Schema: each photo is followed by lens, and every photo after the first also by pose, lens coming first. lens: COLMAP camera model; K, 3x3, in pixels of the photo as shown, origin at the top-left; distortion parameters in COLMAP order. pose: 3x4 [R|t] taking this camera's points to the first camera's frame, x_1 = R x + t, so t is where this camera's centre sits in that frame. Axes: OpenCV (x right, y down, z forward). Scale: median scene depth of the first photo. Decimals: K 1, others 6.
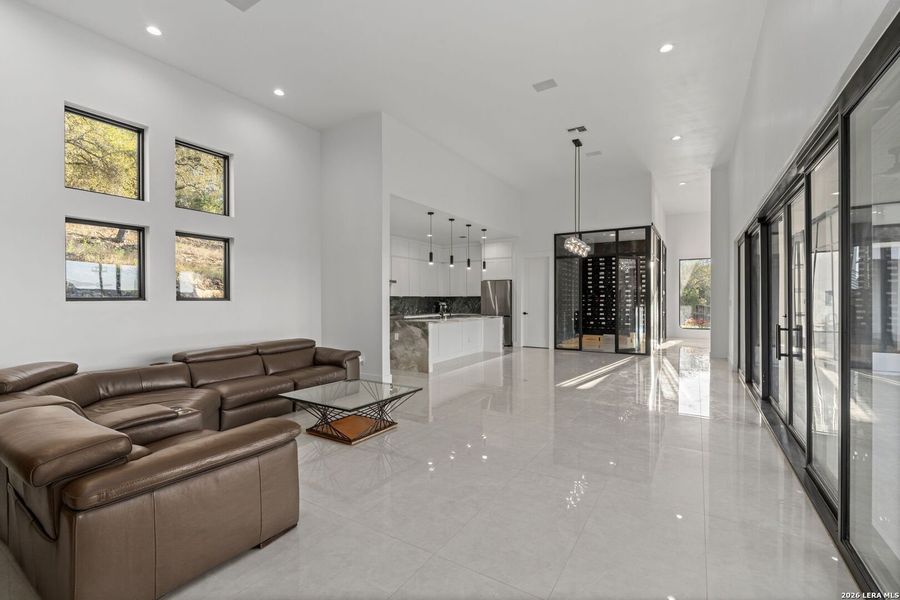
lens RADIAL K [[394.8, 0, 450.2], [0, 394.8, 303.1], [0, 0, 1]] dist [-0.000951, -0.000240]
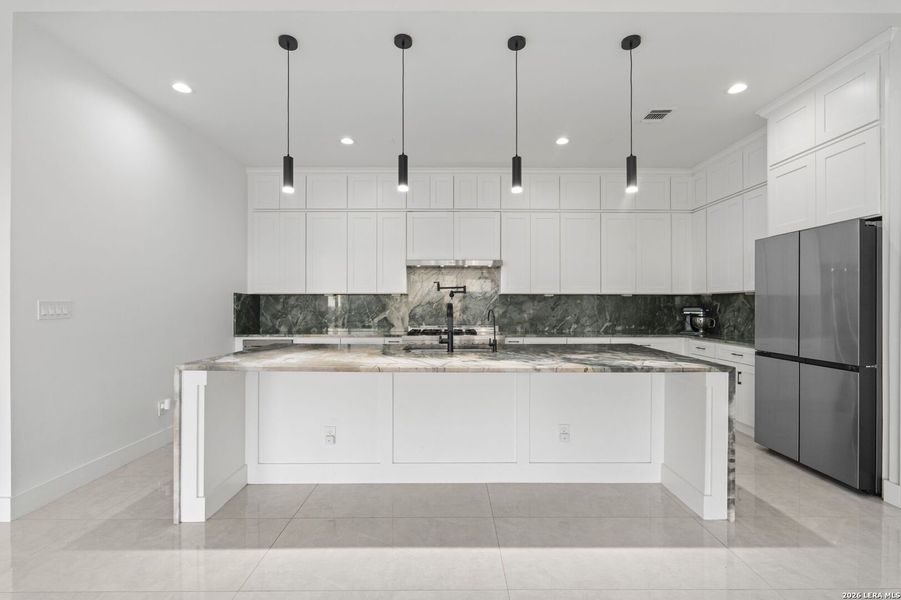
lens RADIAL K [[395.2, 0, 450.7], [0, 395.2, 303.1], [0, 0, 1]] dist [-0.000951, -0.000240]
pose [[0.529945, 0.003173, -0.848026, 0.211515], [-0.013681, 0.999895, -0.004808, -0.002360], [0.847921, 0.014149, 0.529933, 0.628448]]
